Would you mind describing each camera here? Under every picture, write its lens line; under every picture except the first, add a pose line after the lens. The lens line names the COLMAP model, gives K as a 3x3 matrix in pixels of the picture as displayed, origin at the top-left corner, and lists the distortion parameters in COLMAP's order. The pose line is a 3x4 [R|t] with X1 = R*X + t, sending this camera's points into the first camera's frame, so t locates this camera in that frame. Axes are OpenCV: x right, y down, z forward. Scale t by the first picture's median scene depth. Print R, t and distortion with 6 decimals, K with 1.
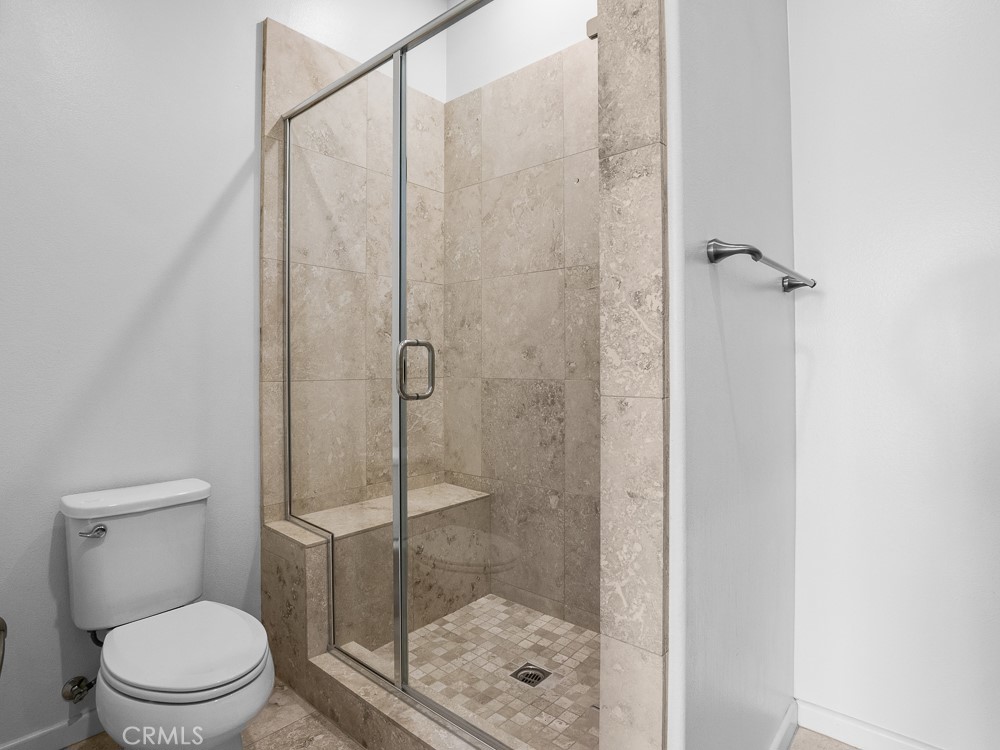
lens RADIAL K [[525.8, 0, 497.1], [0, 525.8, 378.1], [0, 0, 1]] dist [-0.031170, 0.001155]
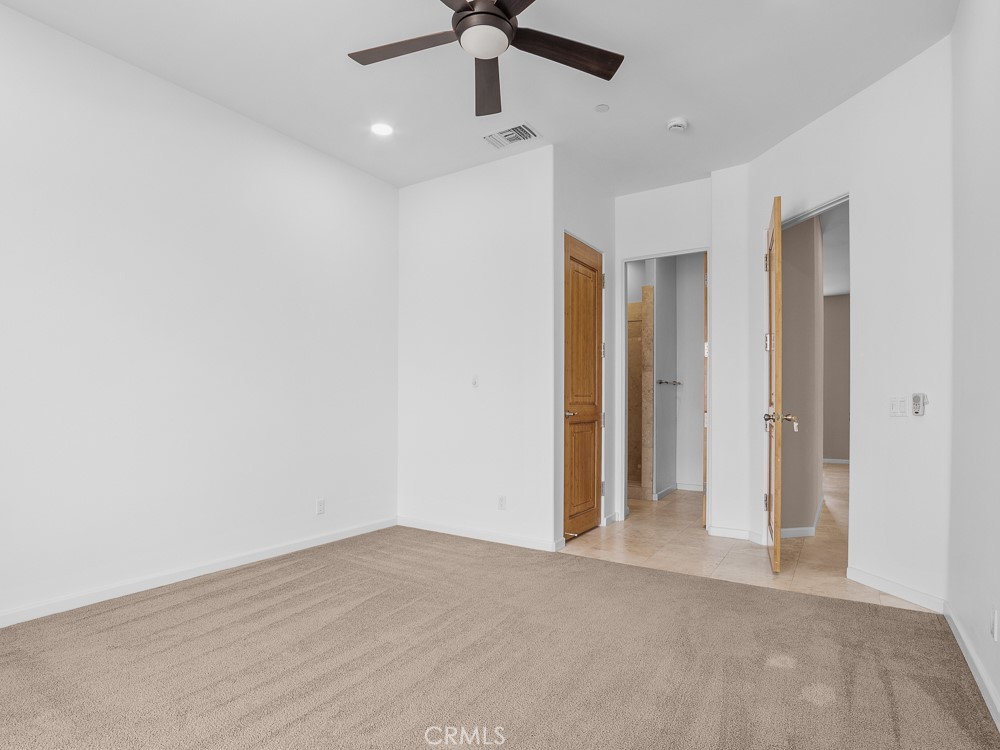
lens RADIAL K [[525.8, 0, 497.1], [0, 525.8, 378.1], [0, 0, 1]] dist [-0.031170, 0.001155]
pose [[0.991946, 0.021088, 0.124897, -1.971801], [-0.015922, 0.998982, -0.042219, -0.012037], [-0.125661, 0.039891, 0.991271, -4.240719]]
